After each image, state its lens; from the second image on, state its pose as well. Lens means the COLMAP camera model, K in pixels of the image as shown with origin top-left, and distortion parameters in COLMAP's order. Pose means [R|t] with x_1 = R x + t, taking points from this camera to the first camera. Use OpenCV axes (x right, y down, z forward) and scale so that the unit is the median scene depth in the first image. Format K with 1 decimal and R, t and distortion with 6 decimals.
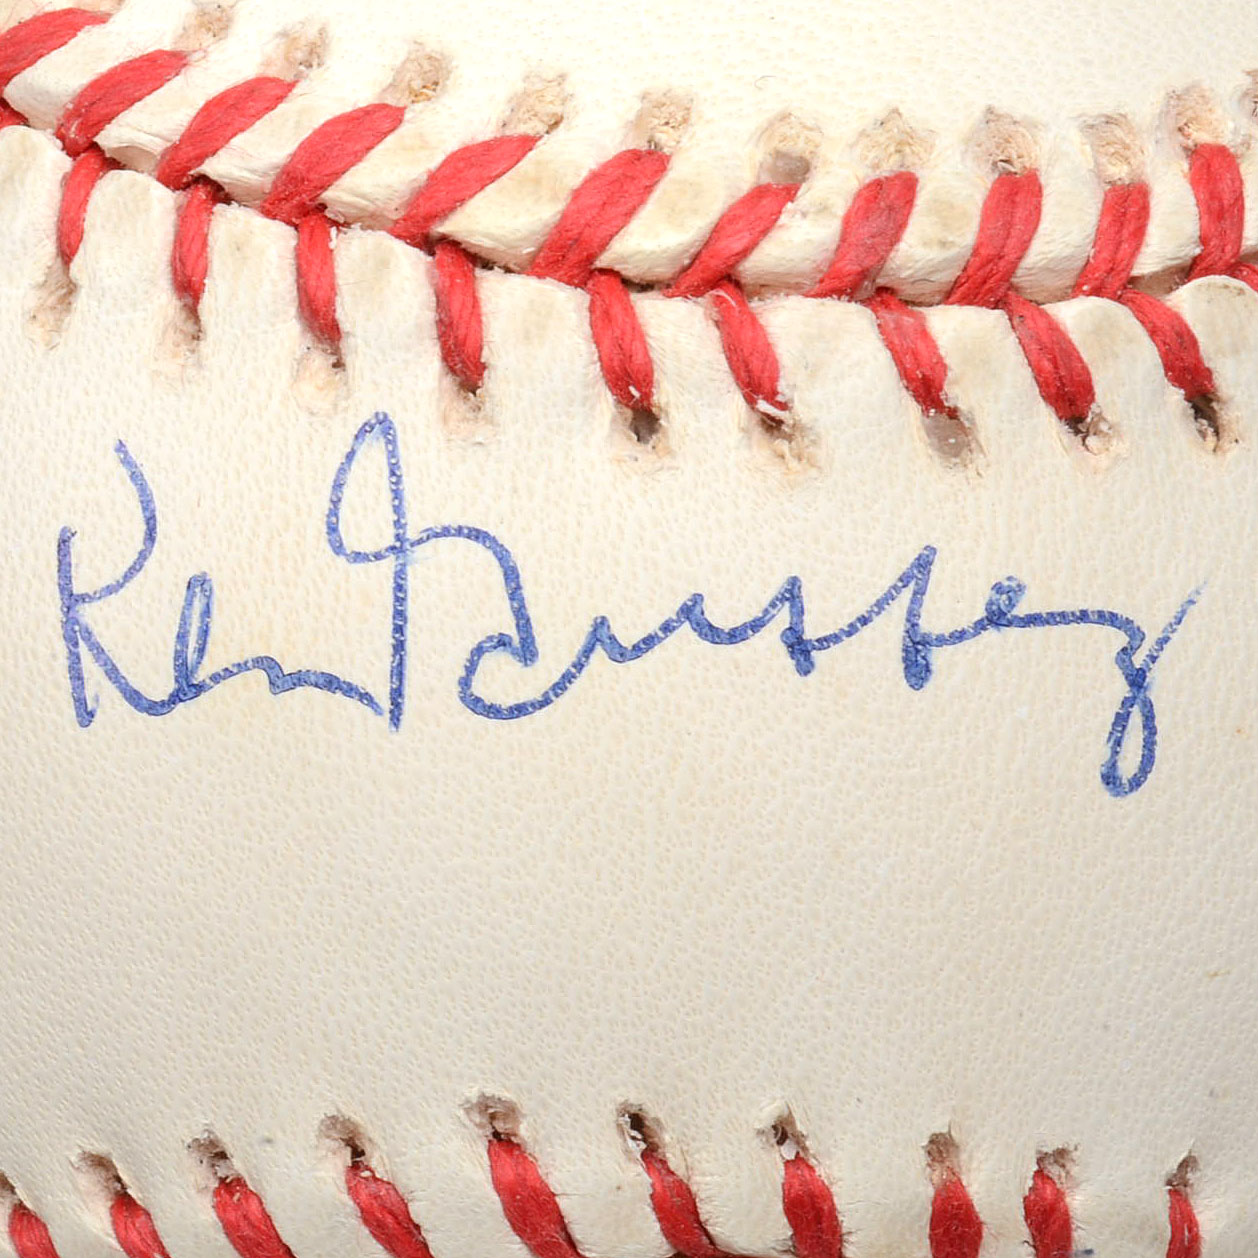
lens RADIAL K [[5299.3, 0, 628.9], [0, 5299.3, 626.7], [0, 0, 1]] dist [0.285756, 0.000000]
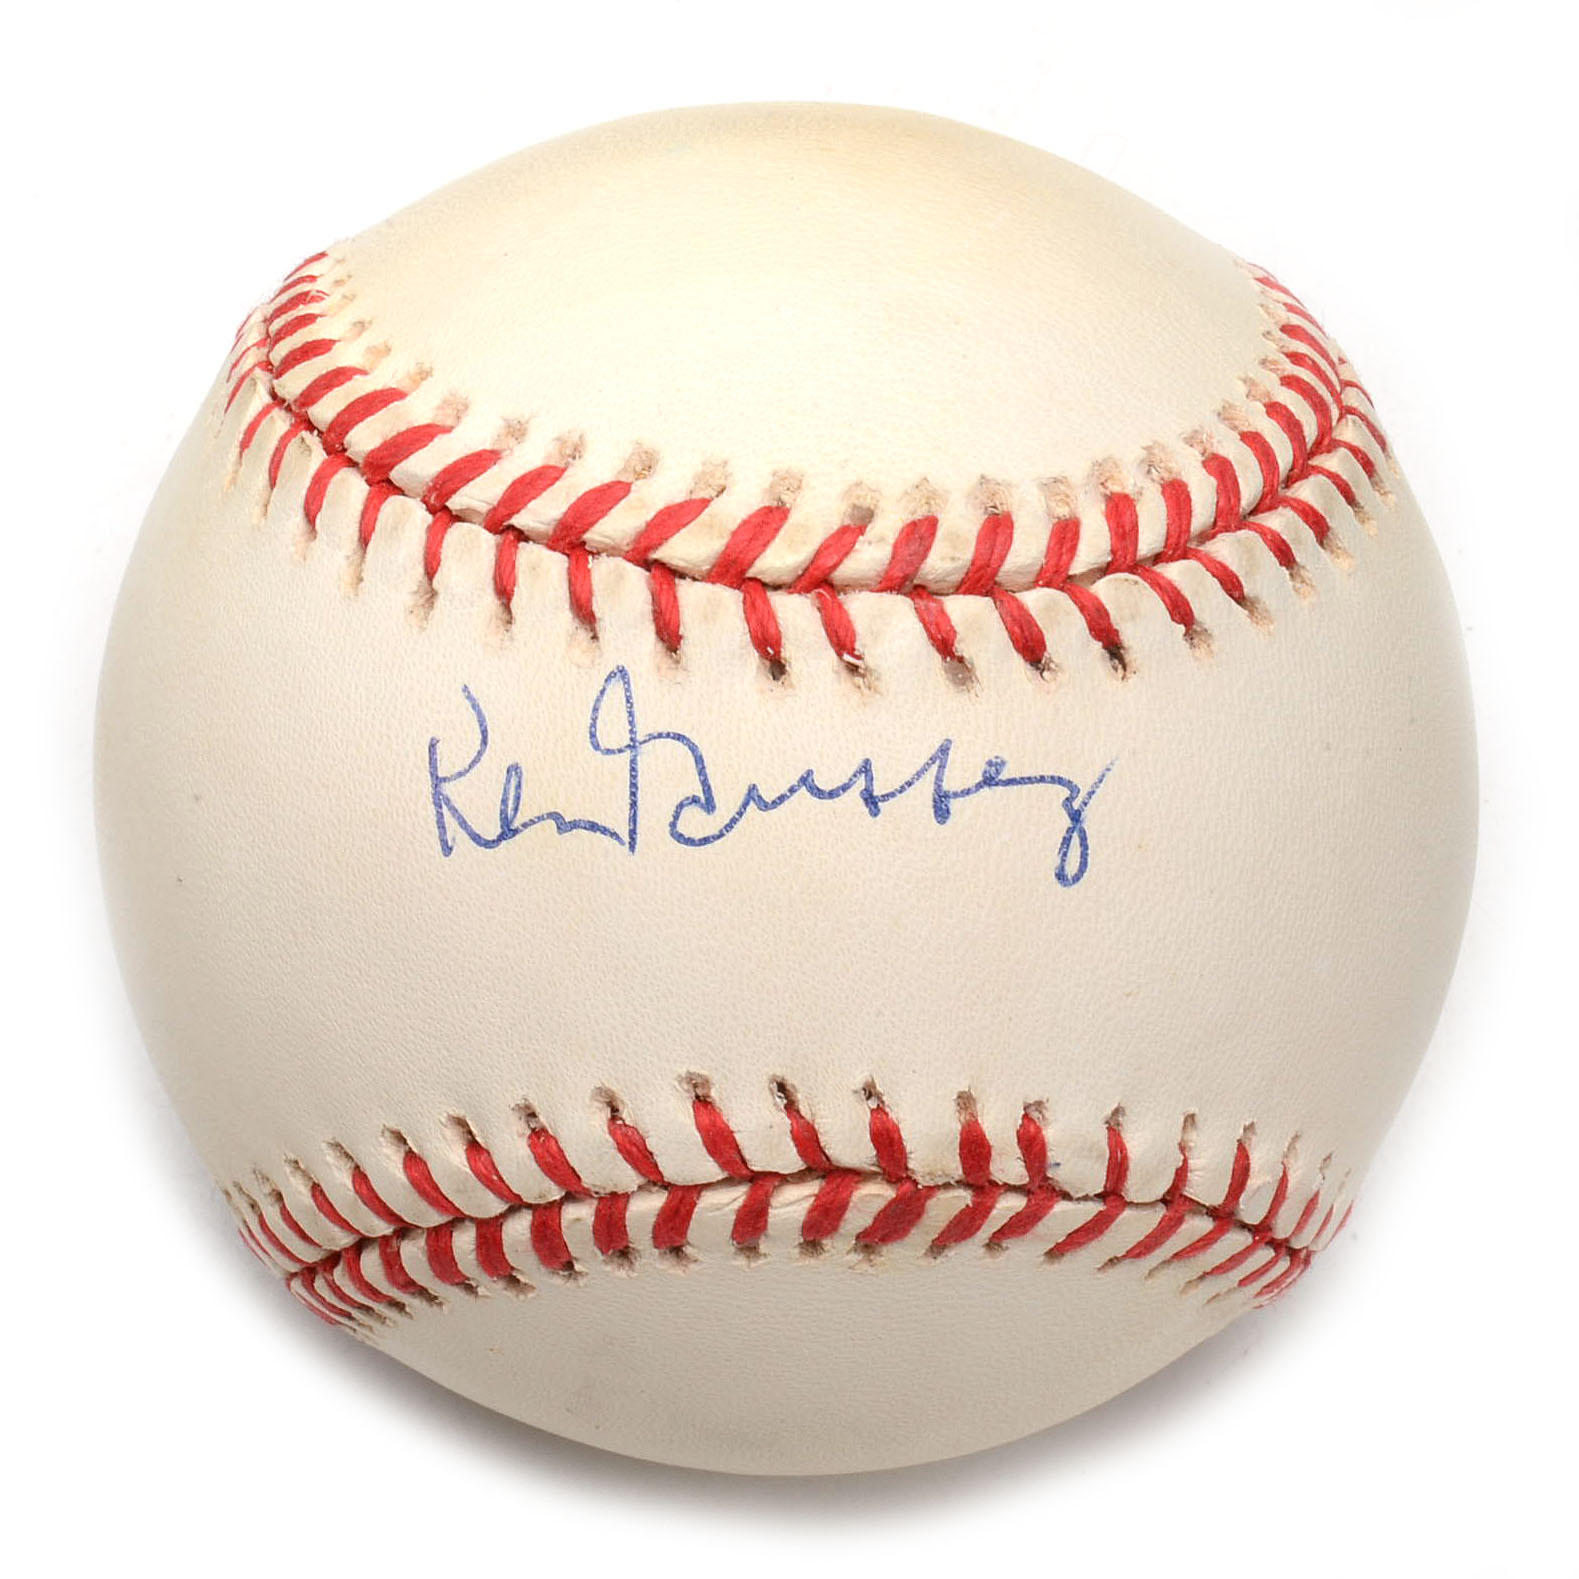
lens RADIAL K [[6651.5, 0, 789.4], [0, 6651.5, 791.0], [0, 0, 1]] dist [0.285756, 0.000000]
pose [[0.999606, -0.018380, -0.021212, 0.050143], [0.018171, 0.999785, -0.010035, 0.021271], [0.021392, 0.009646, 0.999725, -1.092163]]
